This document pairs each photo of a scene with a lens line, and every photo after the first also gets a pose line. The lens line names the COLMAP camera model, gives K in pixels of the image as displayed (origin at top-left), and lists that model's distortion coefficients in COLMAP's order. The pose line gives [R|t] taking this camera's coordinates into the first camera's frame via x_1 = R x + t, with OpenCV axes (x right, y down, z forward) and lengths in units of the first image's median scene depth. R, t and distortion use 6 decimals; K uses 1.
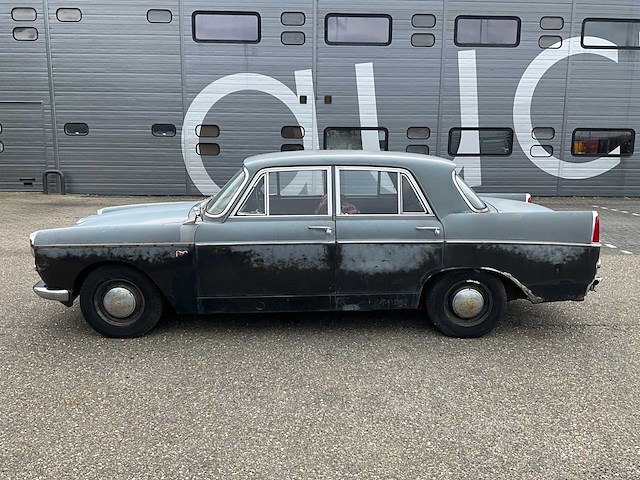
lens RADIAL K [[529.9, 0, 323.2], [0, 529.9, 241.3], [0, 0, 1]] dist [0.077260, -0.126747]
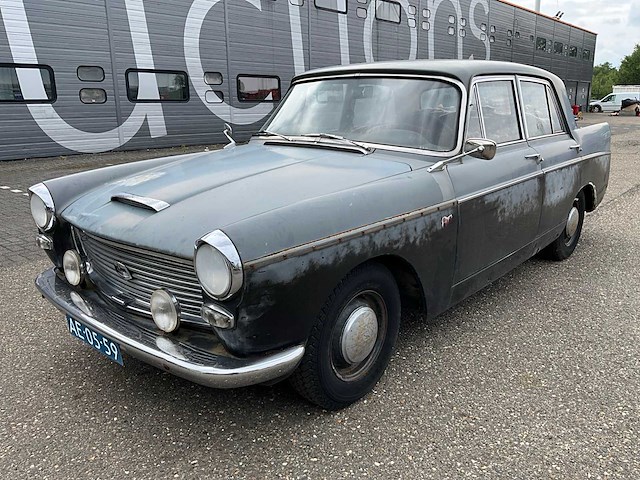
lens RADIAL K [[529.9, 0, 315.6], [0, 529.9, 238.1], [0, 0, 1]] dist [0.077260, -0.126747]
pose [[0.672502, -0.196073, 0.713650, -0.223089], [0.145992, 0.980466, 0.131806, -0.016042], [-0.725553, 0.015548, 0.687991, 0.196285]]
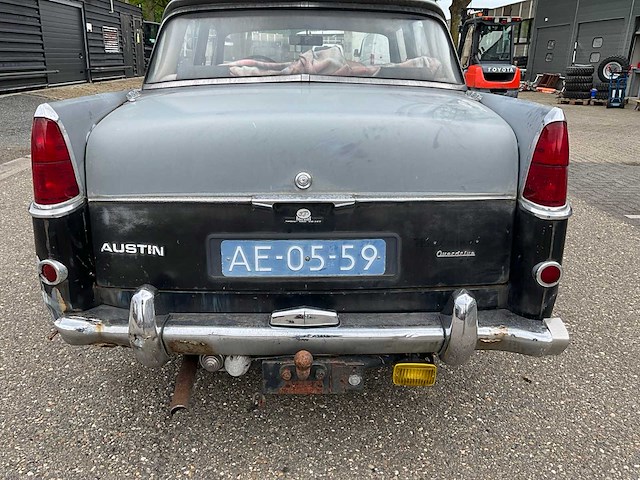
lens RADIAL K [[529.9, 0, 321.0], [0, 529.9, 243.4], [0, 0, 1]] dist [0.077260, -0.126747]
pose [[0.006632, 0.320047, -0.947378, 0.245513], [-0.201467, 0.928400, 0.312225, -0.032916], [0.979473, 0.188795, 0.070637, 0.338963]]
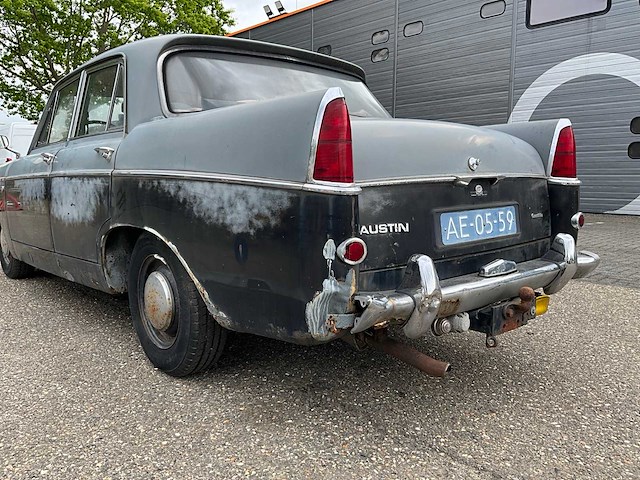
lens RADIAL K [[529.9, 0, 319.6], [0, 529.9, 242.5], [0, 0, 1]] dist [0.077260, -0.126747]
pose [[0.645501, 0.086217, -0.758878, 0.222805], [-0.136329, 0.990658, -0.003411, 0.012313], [0.751494, 0.105659, 0.651224, 0.230406]]
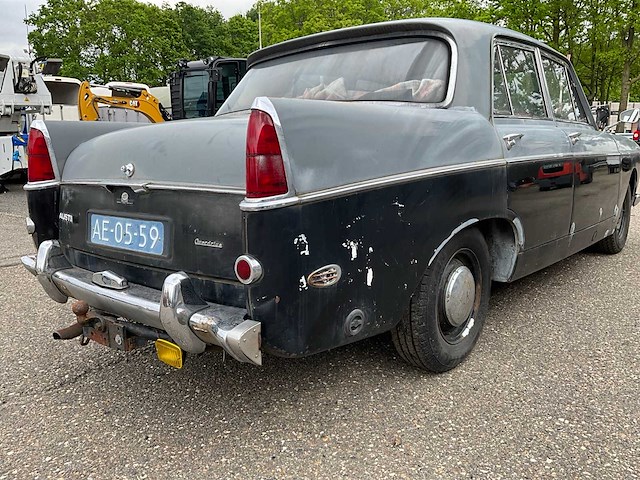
lens RADIAL K [[529.9, 0, 317.0], [0, 529.9, 243.3], [0, 0, 1]] dist [0.077260, -0.126747]
pose [[-0.659589, 0.147420, -0.737028, 0.212752], [-0.125960, 0.945030, 0.301749, -0.039167], [0.740997, 0.291866, -0.604762, 0.453622]]
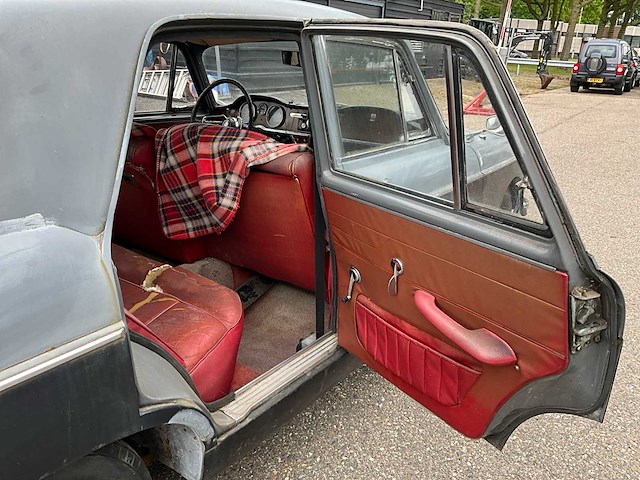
lens RADIAL K [[529.9, 0, 323.3], [0, 529.9, 239.1], [0, 0, 1]] dist [0.077260, -0.126747]
pose [[-0.585341, 0.251018, -0.770952, 0.099596], [-0.190039, 0.881904, 0.431429, -0.067649], [0.788201, 0.399044, -0.468511, 0.444026]]
